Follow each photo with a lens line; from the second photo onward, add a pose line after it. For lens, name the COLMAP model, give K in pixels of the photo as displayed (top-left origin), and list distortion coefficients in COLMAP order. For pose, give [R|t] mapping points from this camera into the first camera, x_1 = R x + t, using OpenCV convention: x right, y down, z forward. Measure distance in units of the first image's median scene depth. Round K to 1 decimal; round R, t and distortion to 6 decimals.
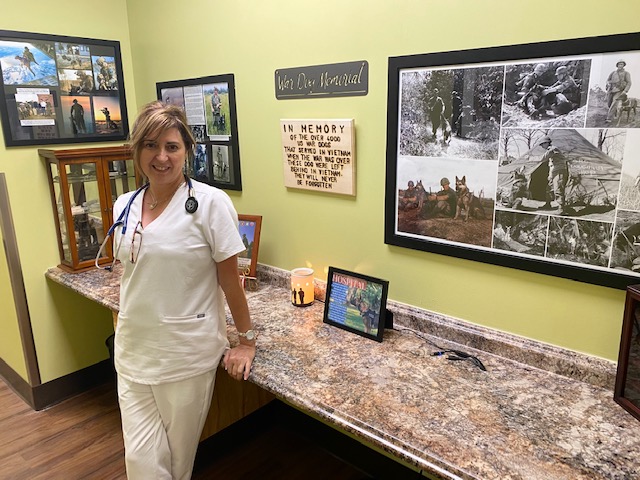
lens RADIAL K [[495.7, 0, 320.0], [0, 495.7, 240.0], [0, 0, 1]] dist [0.085513, -0.157619]
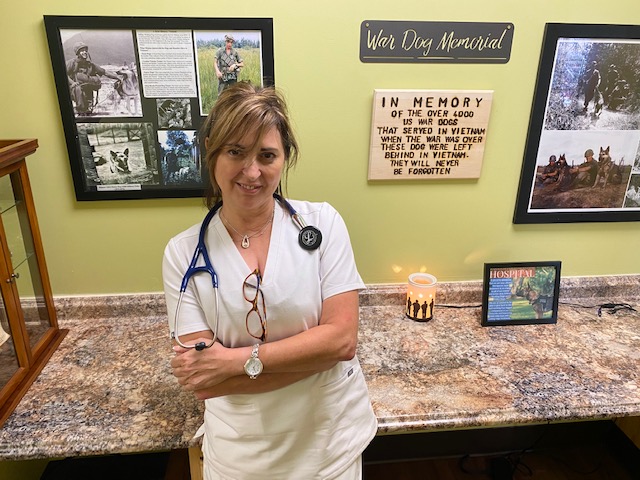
lens RADIAL K [[473.3, 0, 320.0], [0, 473.3, 240.0], [0, 0, 1]] dist [-0.003817, 0.000857]
pose [[0.666687, -0.225376, 0.710446, -0.786626], [0.166418, 0.974135, 0.152859, -0.168491], [-0.726521, 0.016322, 0.686950, 0.669072]]
